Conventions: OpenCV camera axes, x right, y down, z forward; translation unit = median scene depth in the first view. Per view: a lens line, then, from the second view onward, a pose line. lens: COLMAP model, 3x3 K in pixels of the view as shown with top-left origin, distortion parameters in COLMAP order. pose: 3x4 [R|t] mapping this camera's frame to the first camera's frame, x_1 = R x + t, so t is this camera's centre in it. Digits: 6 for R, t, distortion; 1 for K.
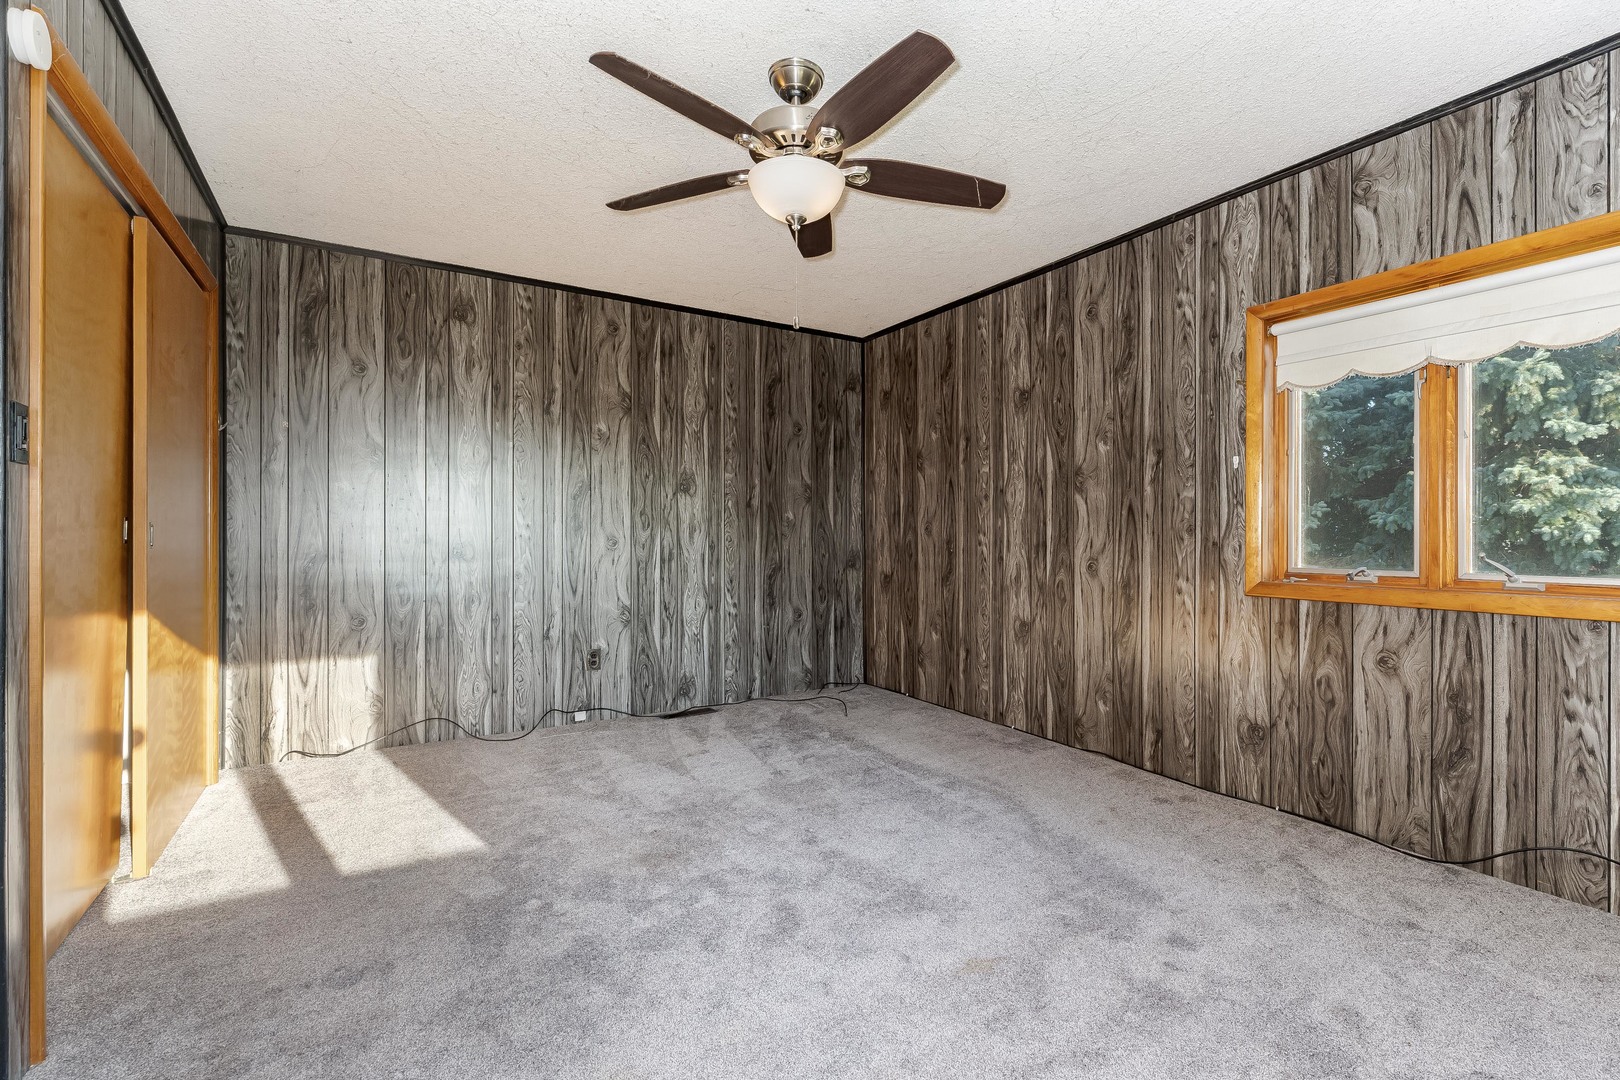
lens RADIAL K [[742.0, 0, 795.3], [0, 742.0, 540.9], [0, 0, 1]] dist [-0.007776, 0.005085]
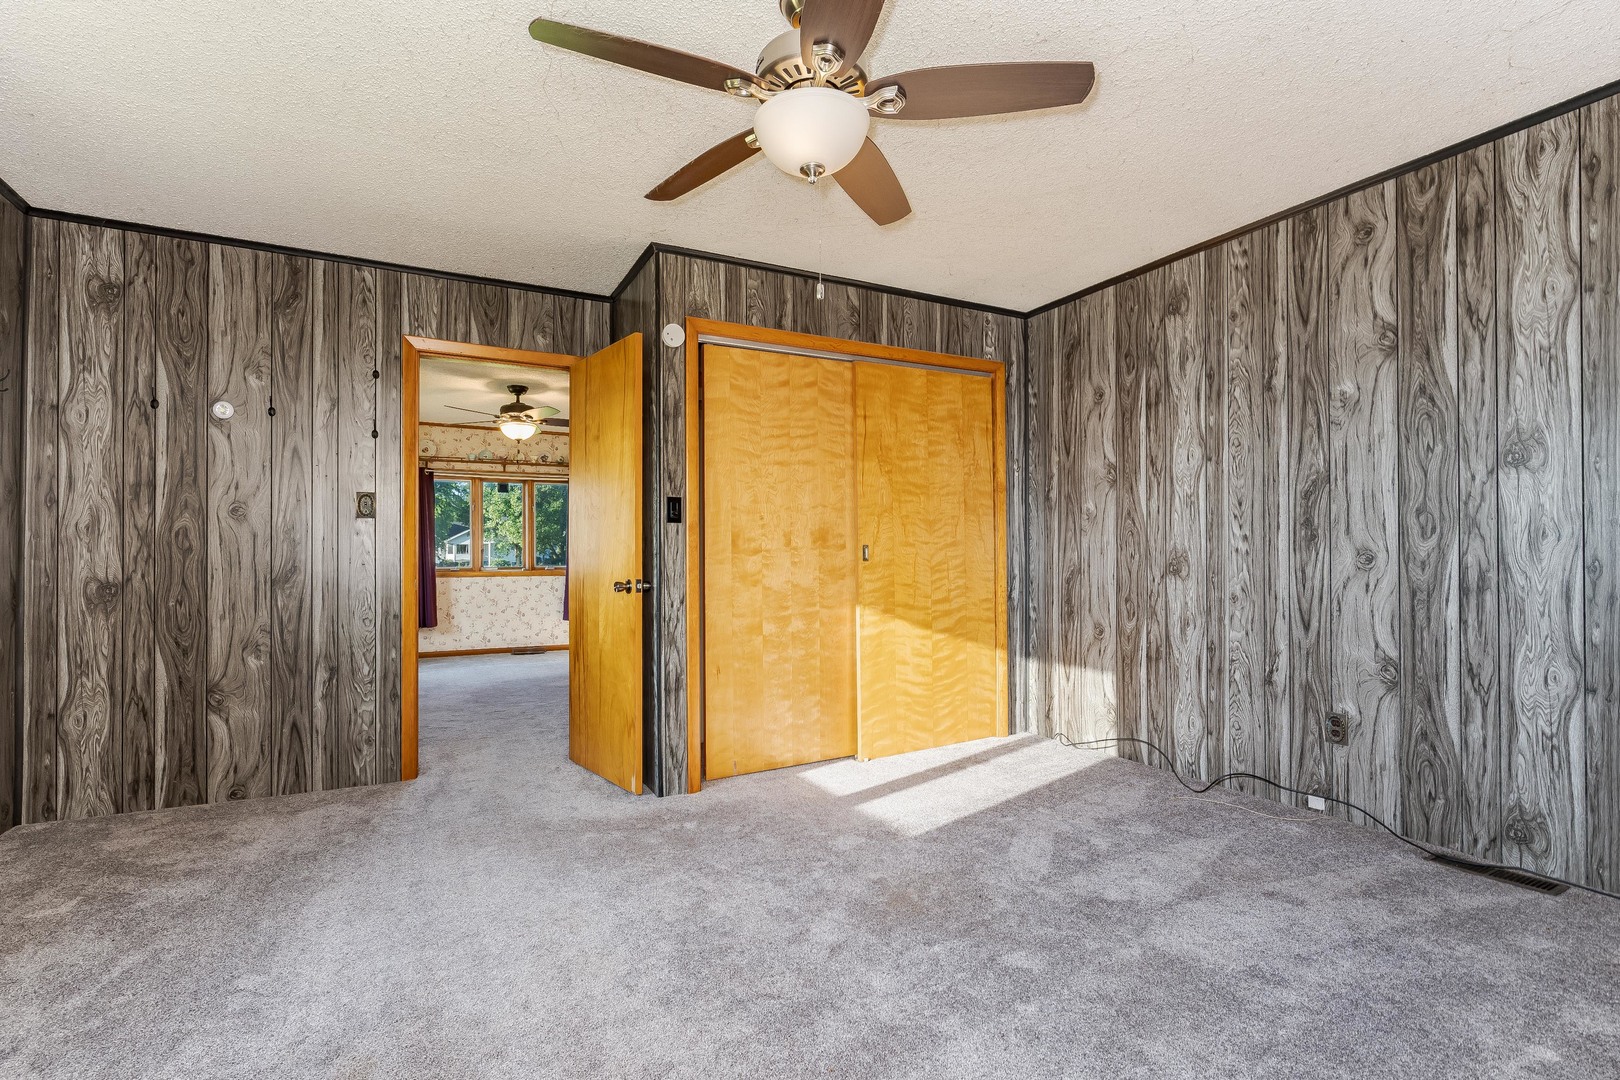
lens RADIAL K [[742.0, 0, 812.6], [0, 742.0, 551.7], [0, 0, 1]] dist [-0.007776, 0.005085]
pose [[-0.035579, -0.006043, -0.999349, 0.456549], [0.000121, 0.999982, -0.006051, 0.000140], [0.999367, -0.000336, -0.035577, 0.568360]]
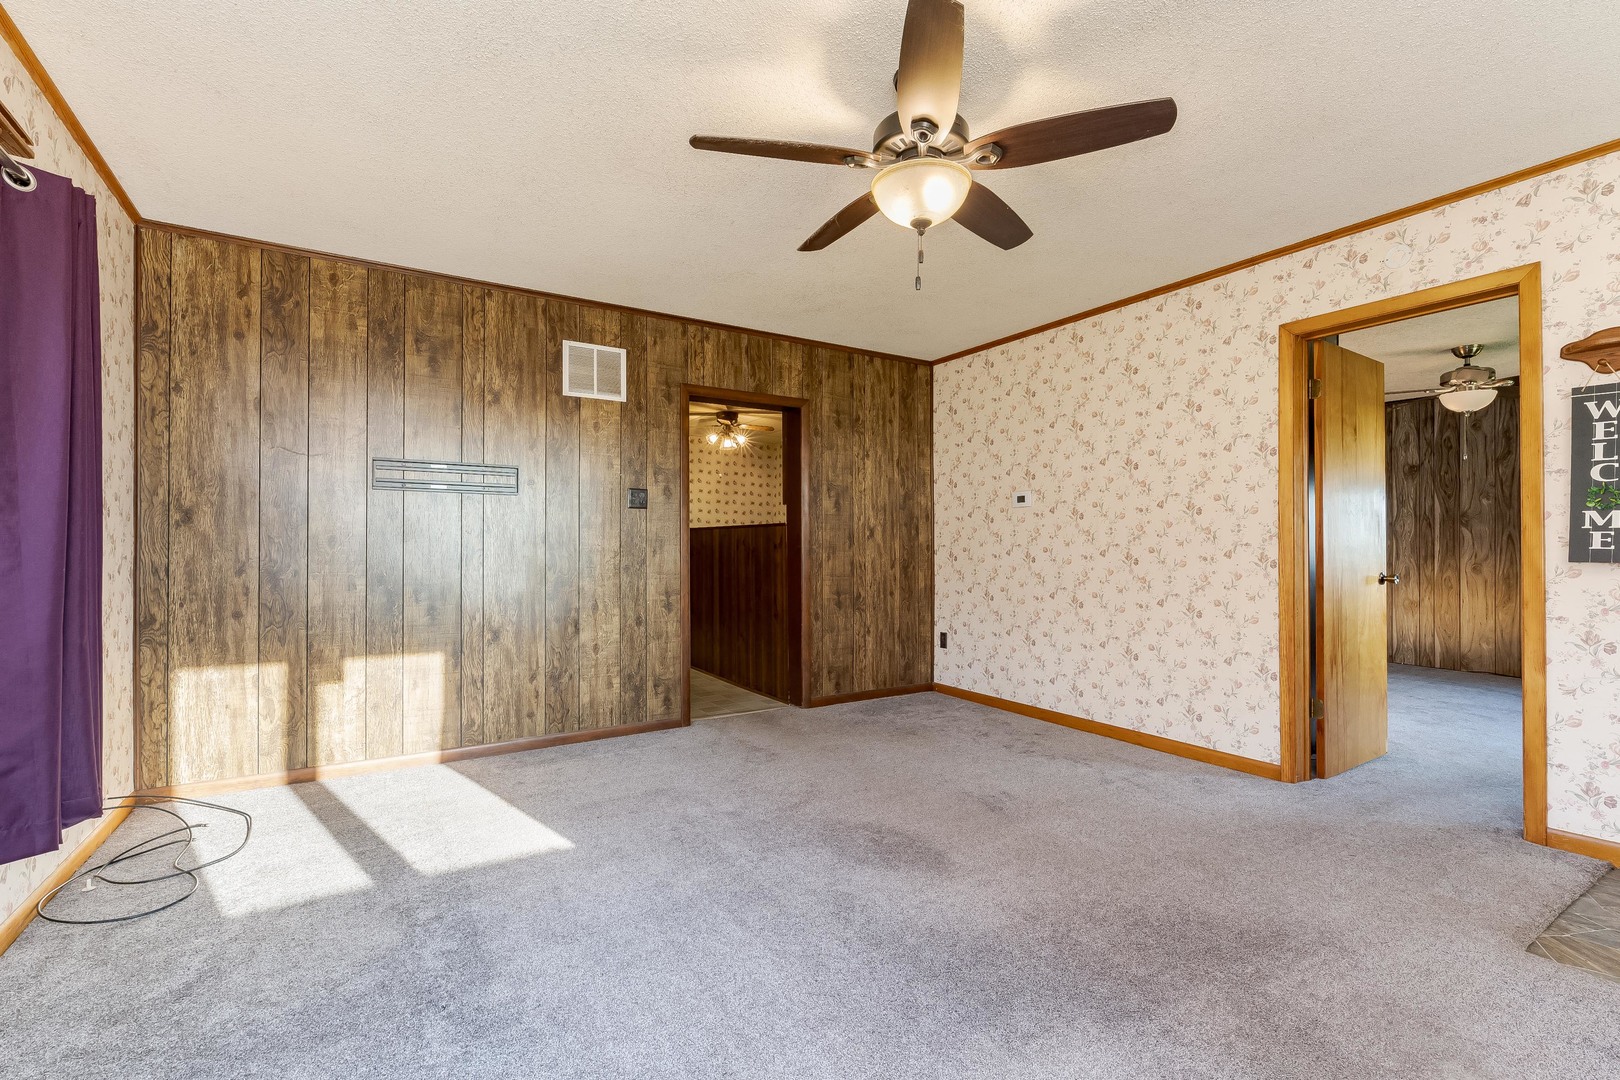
lens RADIAL K [[742.0, 0, 806.7], [0, 742.0, 549.8], [0, 0, 1]] dist [-0.007776, 0.005085]
pose [[0.997972, -0.000775, 0.063650, -1.179822], [0.001169, 0.999980, -0.006160, -0.000324], [-0.063644, 0.006222, 0.997953, -0.601416]]
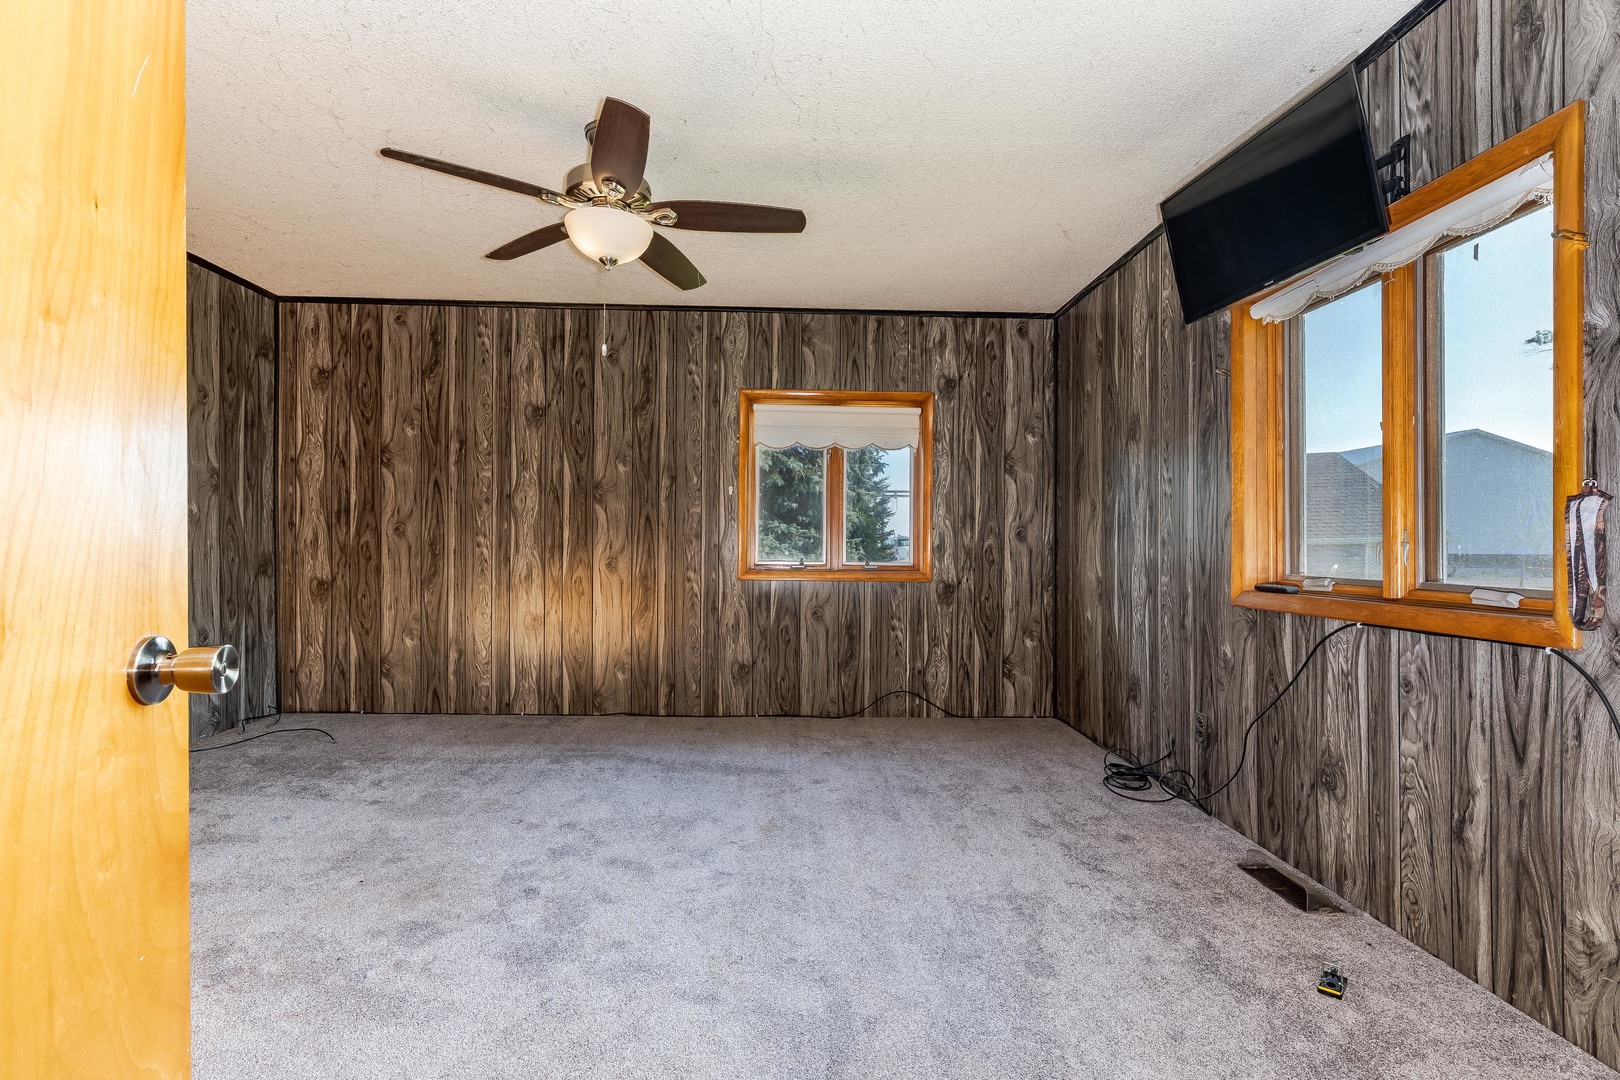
lens RADIAL K [[742.0, 0, 835.5], [0, 742.0, 550.8], [0, 0, 1]] dist [-0.007776, 0.005085]
pose [[0.479705, -0.005218, 0.877414, -0.446637], [-0.004517, 0.999954, 0.008416, 0.000639], [-0.877418, -0.008001, 0.479660, 0.076031]]
